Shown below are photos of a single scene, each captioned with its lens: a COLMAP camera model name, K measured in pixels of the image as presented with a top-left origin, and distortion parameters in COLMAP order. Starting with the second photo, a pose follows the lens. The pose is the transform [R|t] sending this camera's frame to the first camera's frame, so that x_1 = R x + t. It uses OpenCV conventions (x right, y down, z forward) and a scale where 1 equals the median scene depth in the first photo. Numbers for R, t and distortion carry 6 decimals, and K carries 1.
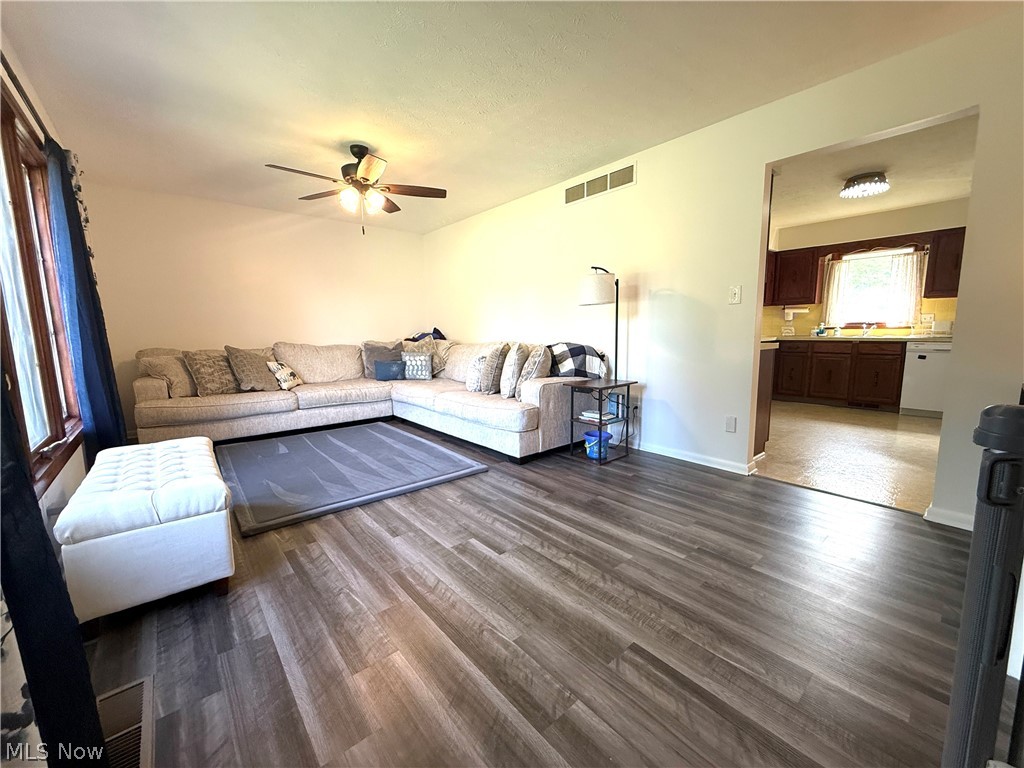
lens RADIAL K [[408.5, 0, 509.3], [0, 408.5, 385.2], [0, 0, 1]] dist [-0.000029, 0.000170]
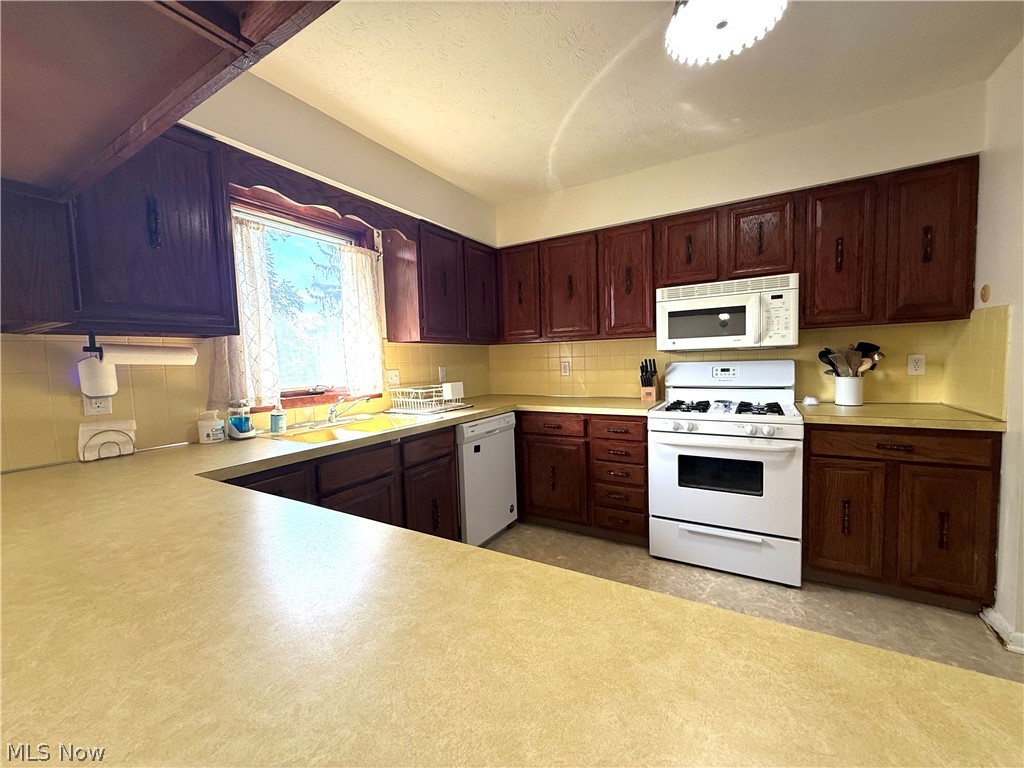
lens RADIAL K [[408.5, 0, 509.3], [0, 408.5, 385.2], [0, 0, 1]] dist [-0.000029, 0.000170]
pose [[-0.318425, -0.040599, 0.947078, 0.413714], [0.159266, 0.982589, 0.095670, -0.166540], [-0.934473, 0.181301, -0.306415, 0.941685]]
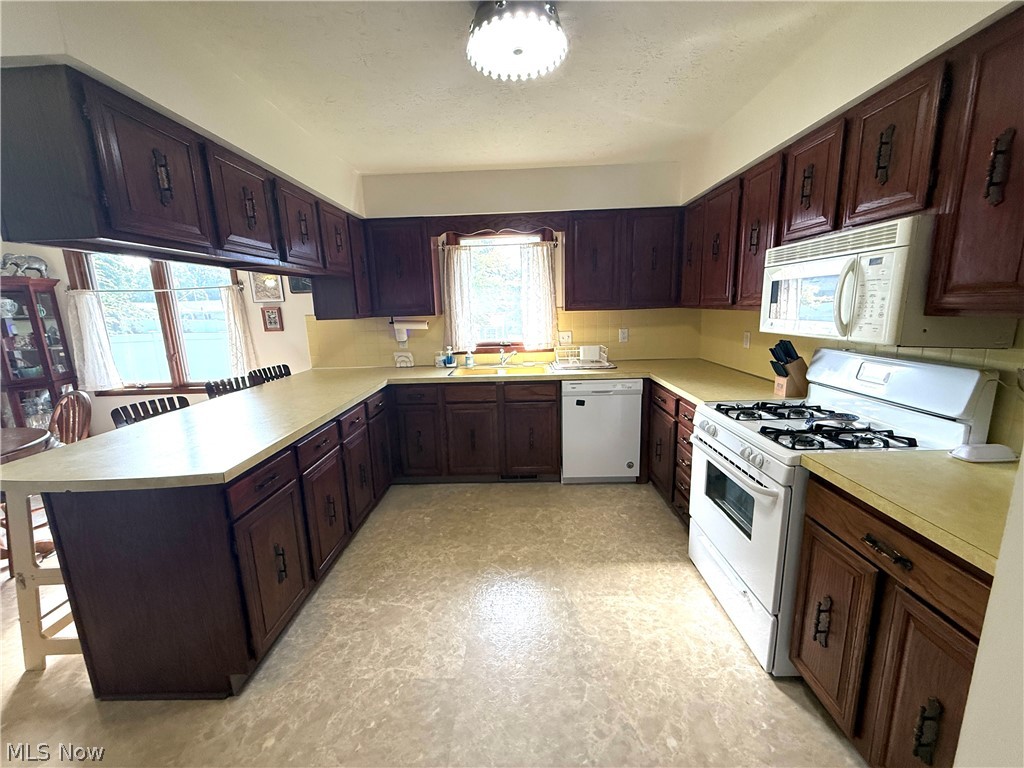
lens RADIAL K [[408.5, 0, 509.3], [0, 408.5, 385.2], [0, 0, 1]] dist [-0.000029, 0.000170]
pose [[0.670288, -0.153962, 0.725955, 0.385352], [0.122875, 0.987765, 0.096033, -0.148497], [-0.731858, 0.024832, 0.681005, 0.535639]]
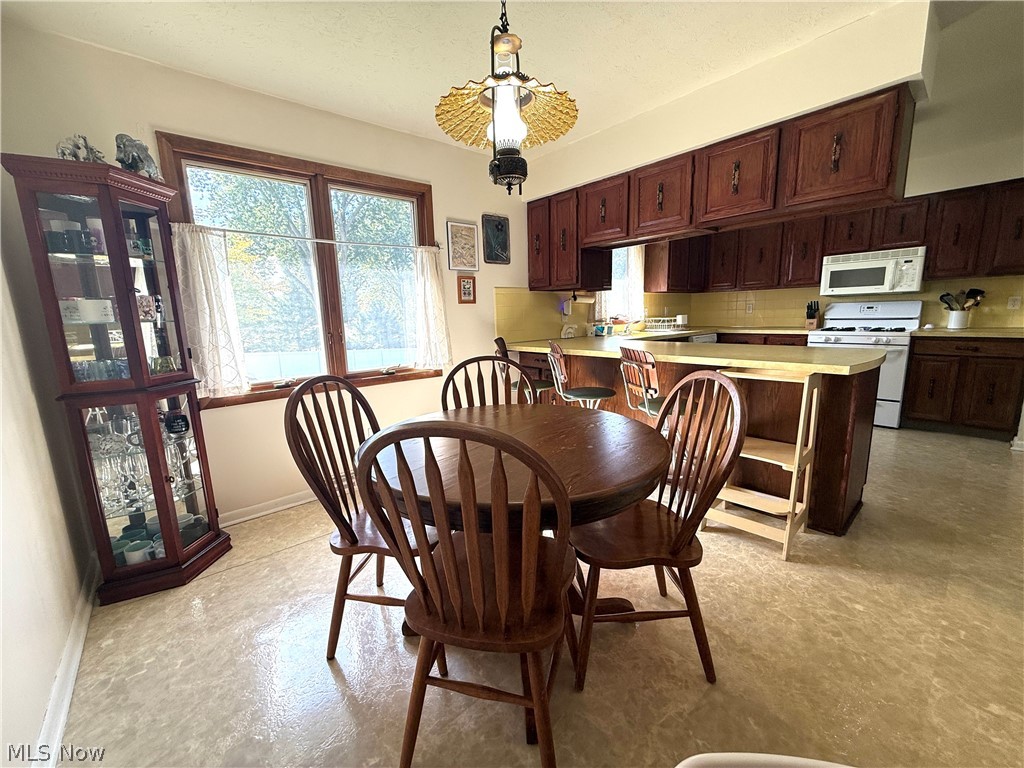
lens RADIAL K [[408.5, 0, 509.3], [0, 408.5, 385.2], [0, 0, 1]] dist [-0.000029, 0.000170]
pose [[-0.003266, -0.166099, 0.986104, 0.012120], [0.162622, 0.972894, 0.164413, -0.191447], [-0.986683, 0.160899, 0.023834, 1.224279]]
